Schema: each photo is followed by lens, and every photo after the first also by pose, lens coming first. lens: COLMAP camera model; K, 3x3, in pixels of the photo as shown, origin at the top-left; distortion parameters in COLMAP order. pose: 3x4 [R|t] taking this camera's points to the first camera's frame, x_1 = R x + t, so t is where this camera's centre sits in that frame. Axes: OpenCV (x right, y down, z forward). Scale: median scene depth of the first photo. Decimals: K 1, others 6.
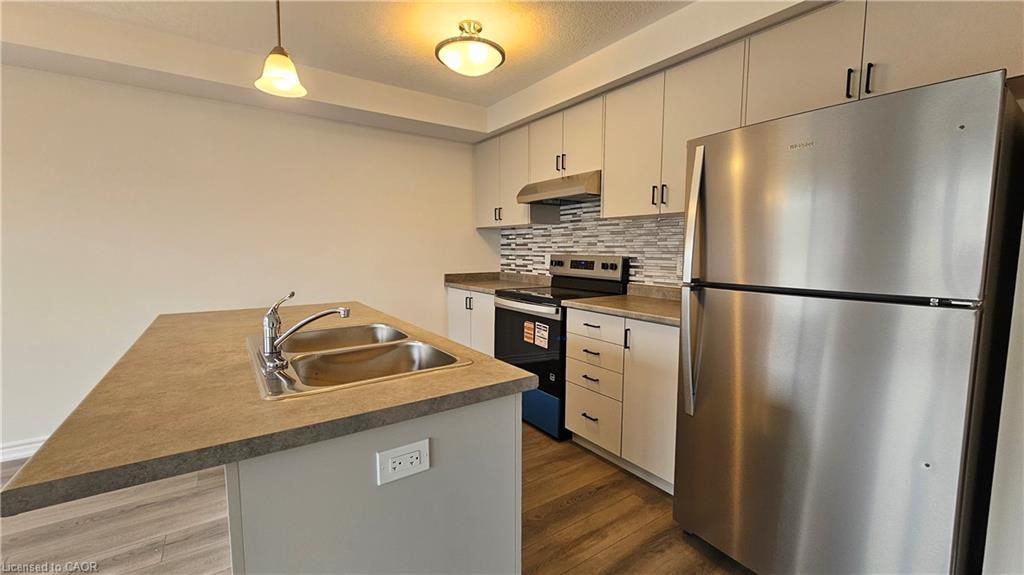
lens RADIAL K [[419.6, 0, 514.2], [0, 419.6, 289.9], [0, 0, 1]] dist [-0.004353, 0.000761]
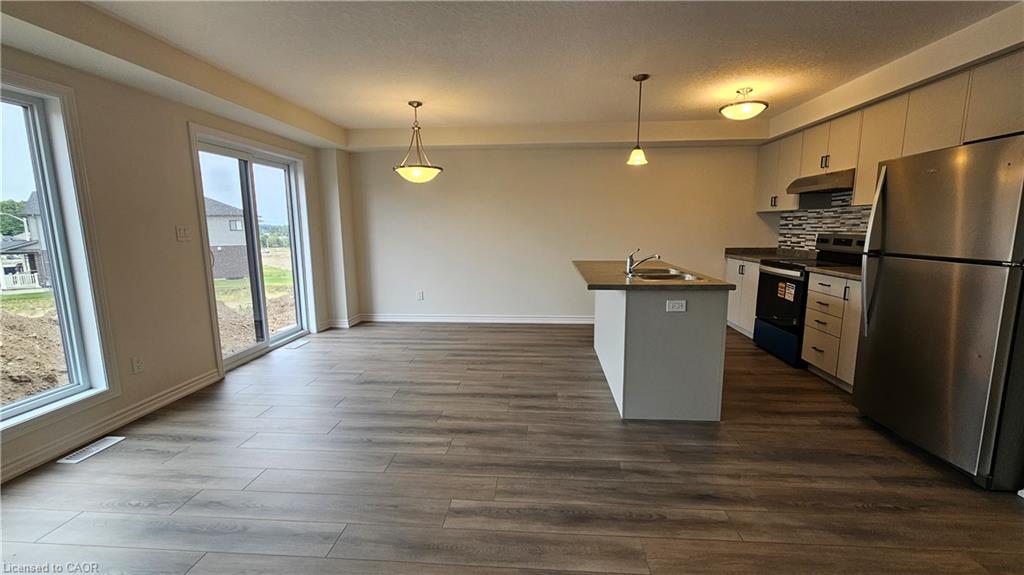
lens RADIAL K [[419.6, 0, 513.4], [0, 419.6, 287.3], [0, 0, 1]] dist [-0.004353, 0.000761]
pose [[0.773530, 0.082145, -0.628414, 0.196368], [-0.052035, 0.996449, 0.066202, 0.041513], [0.631620, -0.018510, 0.775057, -0.565907]]
